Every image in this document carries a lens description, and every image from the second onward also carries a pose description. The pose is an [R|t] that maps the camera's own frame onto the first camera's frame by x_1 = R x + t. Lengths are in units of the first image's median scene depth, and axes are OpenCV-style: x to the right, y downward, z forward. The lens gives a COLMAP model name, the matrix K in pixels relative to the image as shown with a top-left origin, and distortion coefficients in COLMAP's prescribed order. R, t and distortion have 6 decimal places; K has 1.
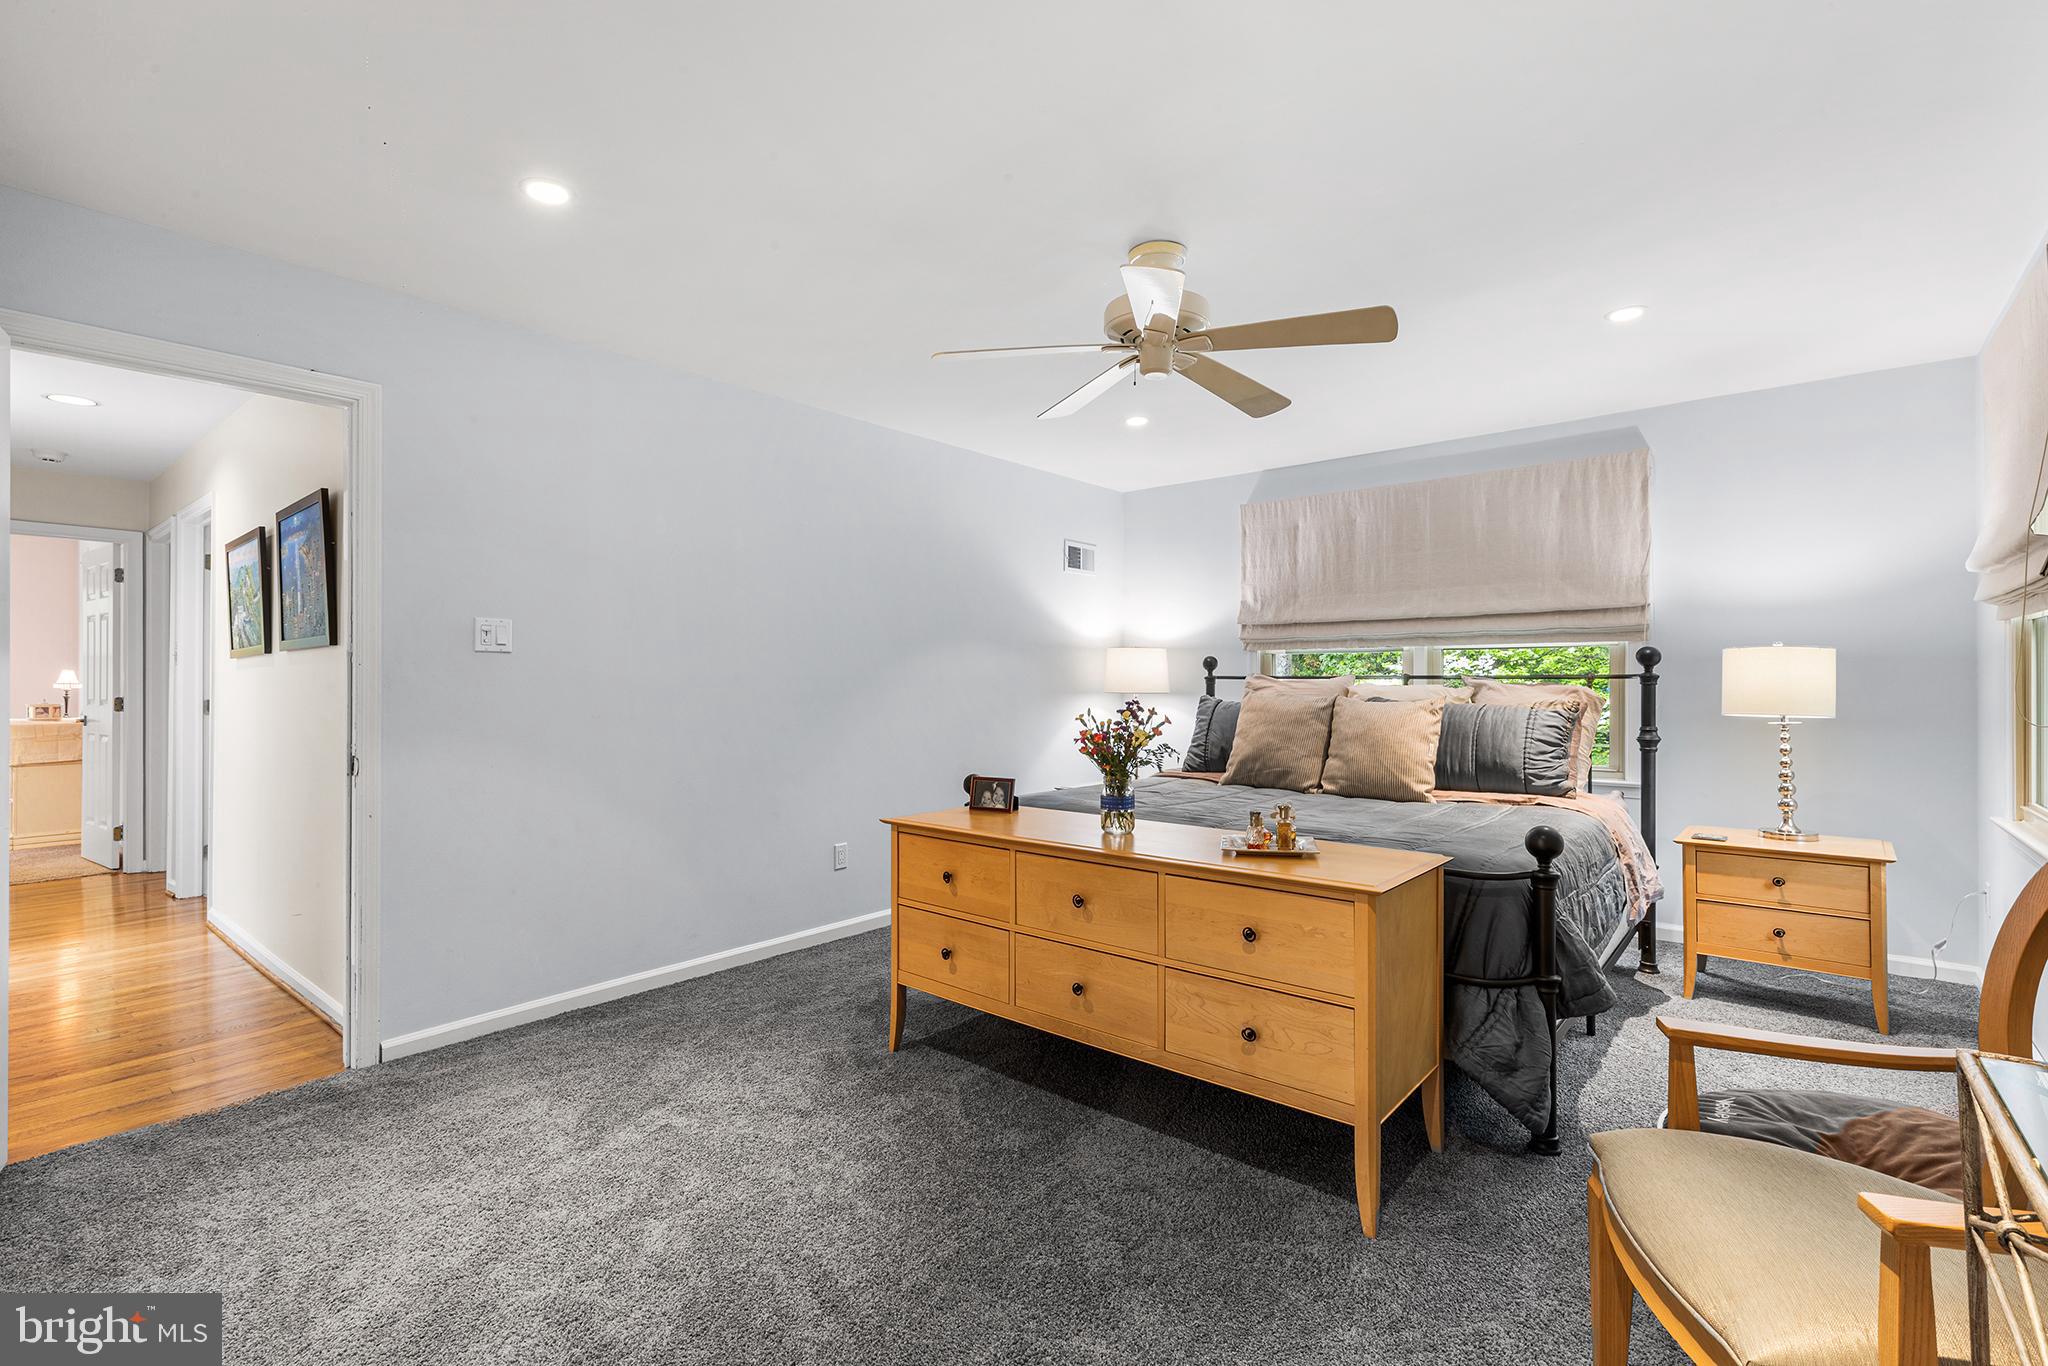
lens RADIAL K [[922.1, 0, 1021.7], [0, 922.1, 672.6], [0, 0, 1]] dist [0.000499, -0.000013]
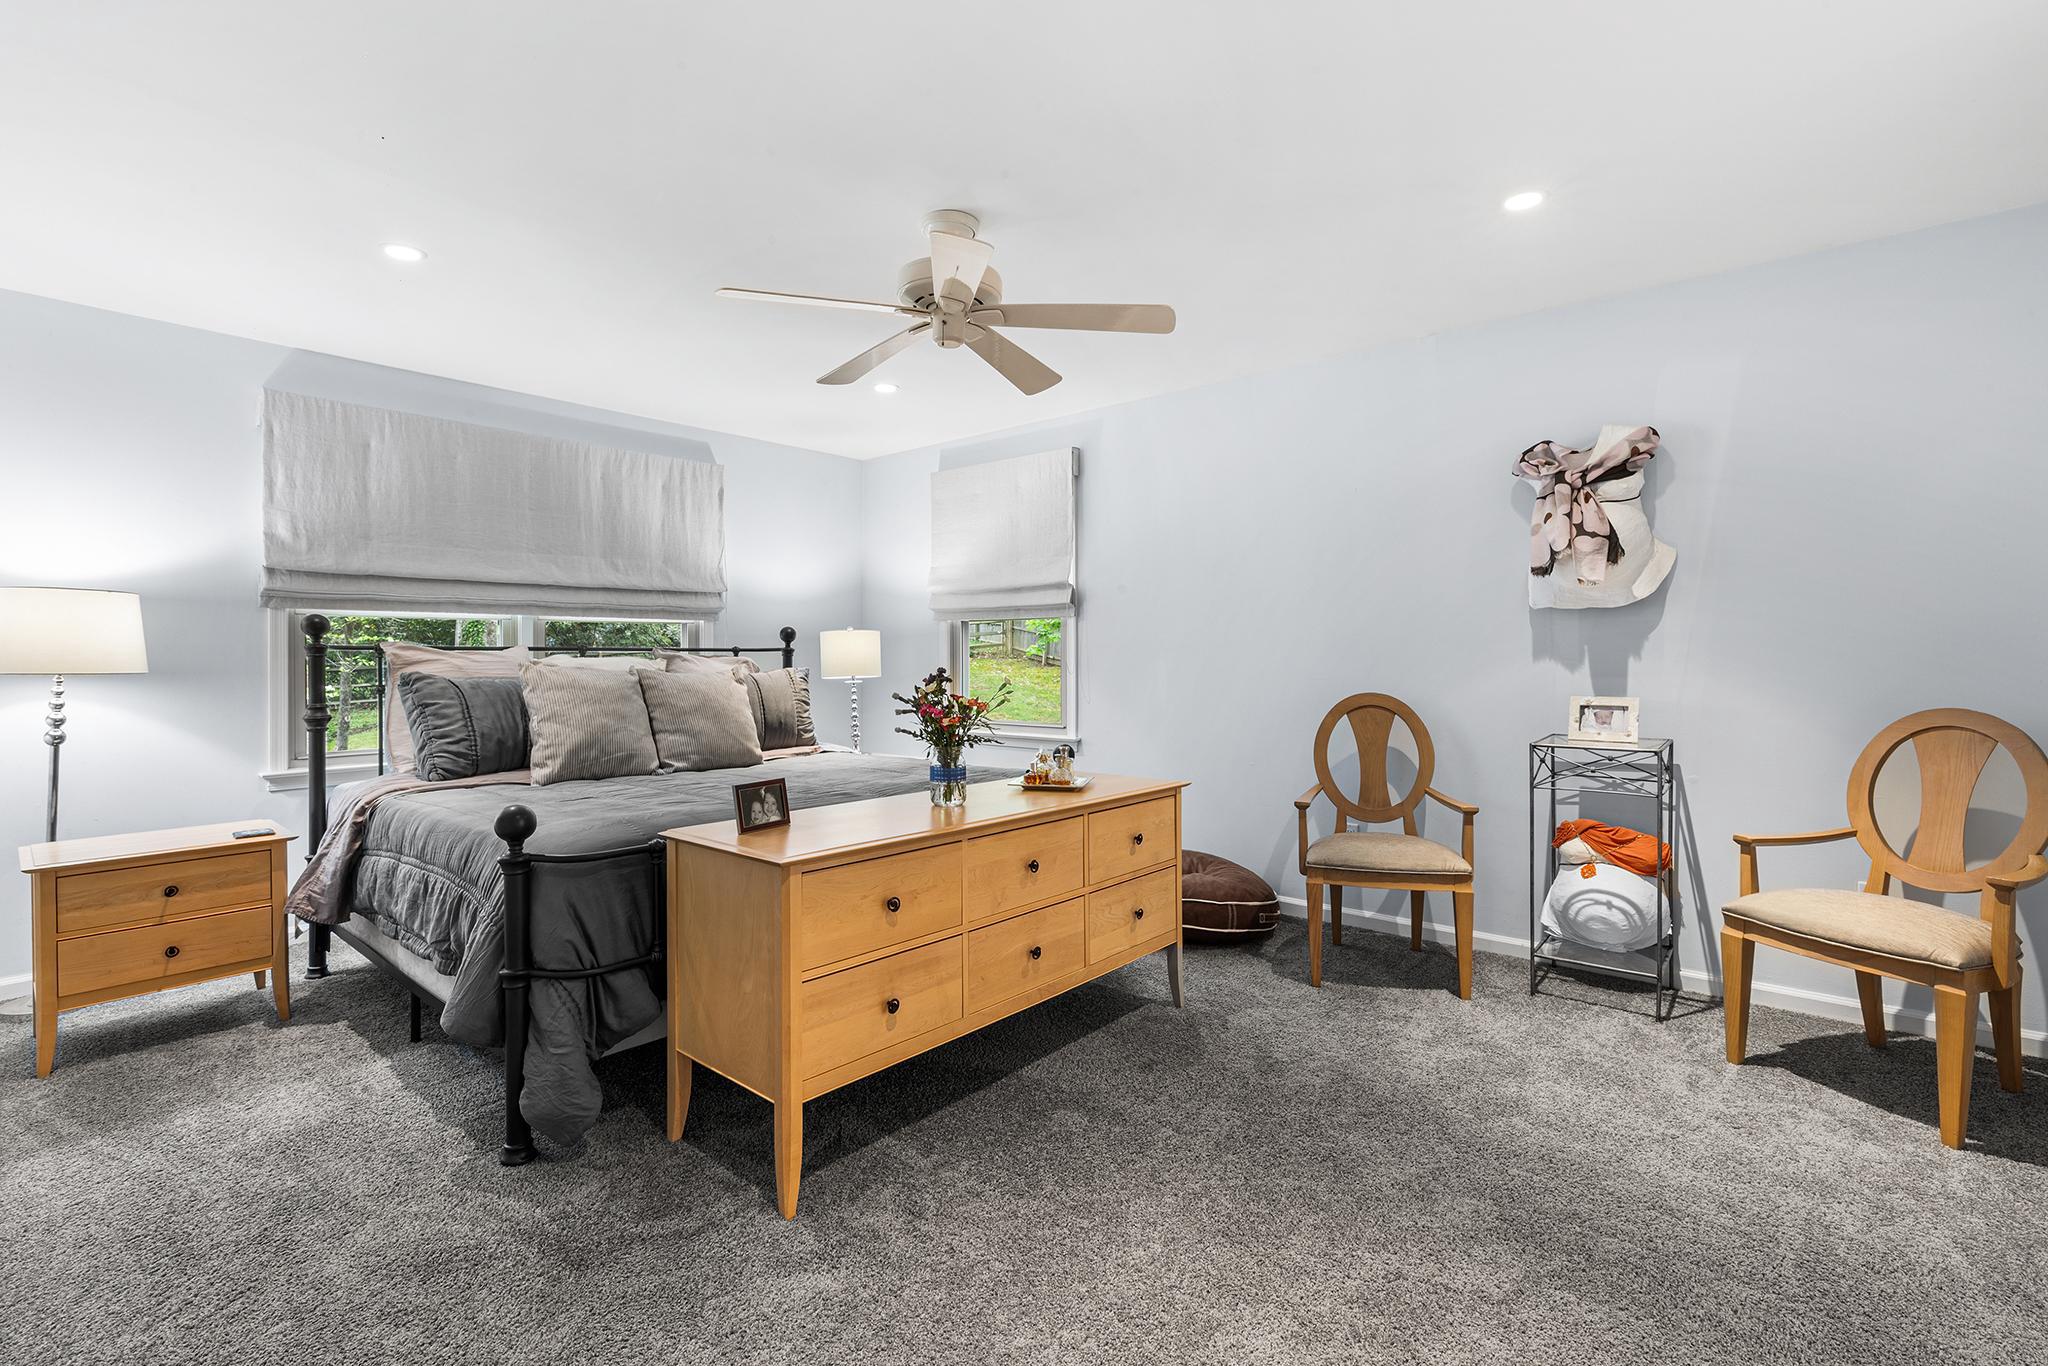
lens RADIAL K [[922.1, 0, 1021.7], [0, 922.1, 672.6], [0, 0, 1]] dist [0.000499, -0.000013]
pose [[0.026568, -0.015029, 0.999534, -0.600966], [-0.007828, 0.999853, 0.015242, 0.013403], [-0.999616, -0.008229, 0.026447, 0.631462]]
